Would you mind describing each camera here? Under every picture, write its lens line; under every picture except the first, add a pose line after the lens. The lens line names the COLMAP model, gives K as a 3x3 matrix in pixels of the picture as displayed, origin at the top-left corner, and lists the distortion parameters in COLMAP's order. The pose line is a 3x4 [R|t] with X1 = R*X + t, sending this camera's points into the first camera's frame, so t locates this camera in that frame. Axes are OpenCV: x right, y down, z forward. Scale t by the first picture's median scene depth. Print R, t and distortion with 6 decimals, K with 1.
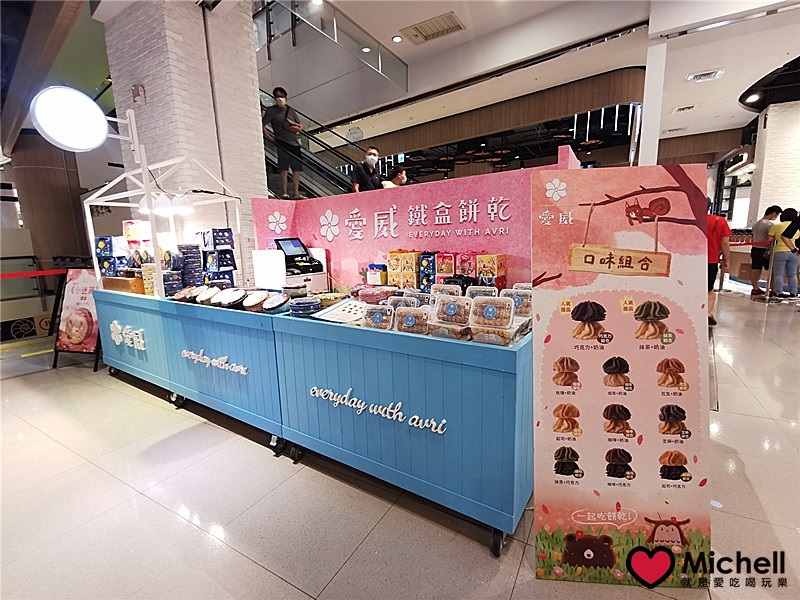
lens RADIAL K [[378.1, 0, 402.1], [0, 378.1, 294.8], [0, 0, 1]] dist [0.045888, -0.005066]
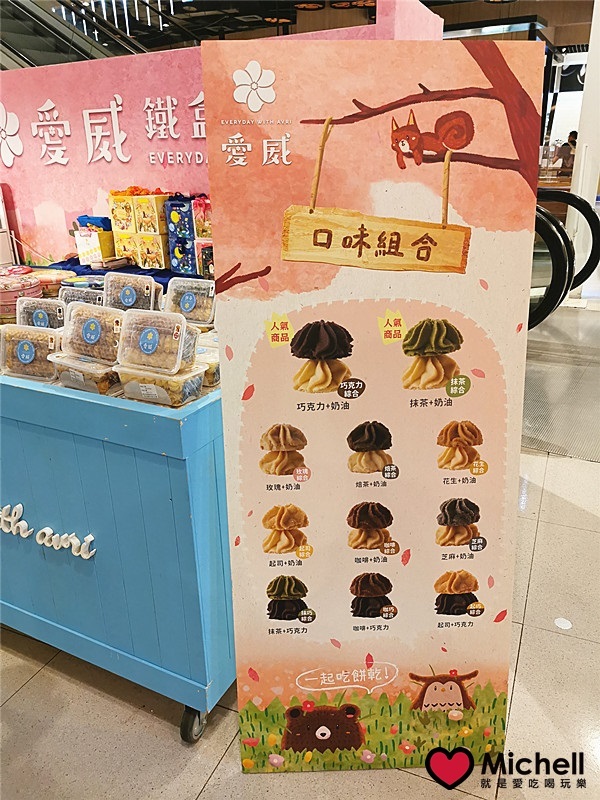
lens RADIAL K [[638.1, 0, 305.0], [0, 638.1, 398.7], [0, 0, 1]] dist [0.069951, -0.037779]
pose [[0.994084, -0.026981, 0.105206, 0.364797], [0.004210, 0.977498, 0.210901, -0.063010], [-0.108529, -0.209211, 0.971829, 0.124663]]
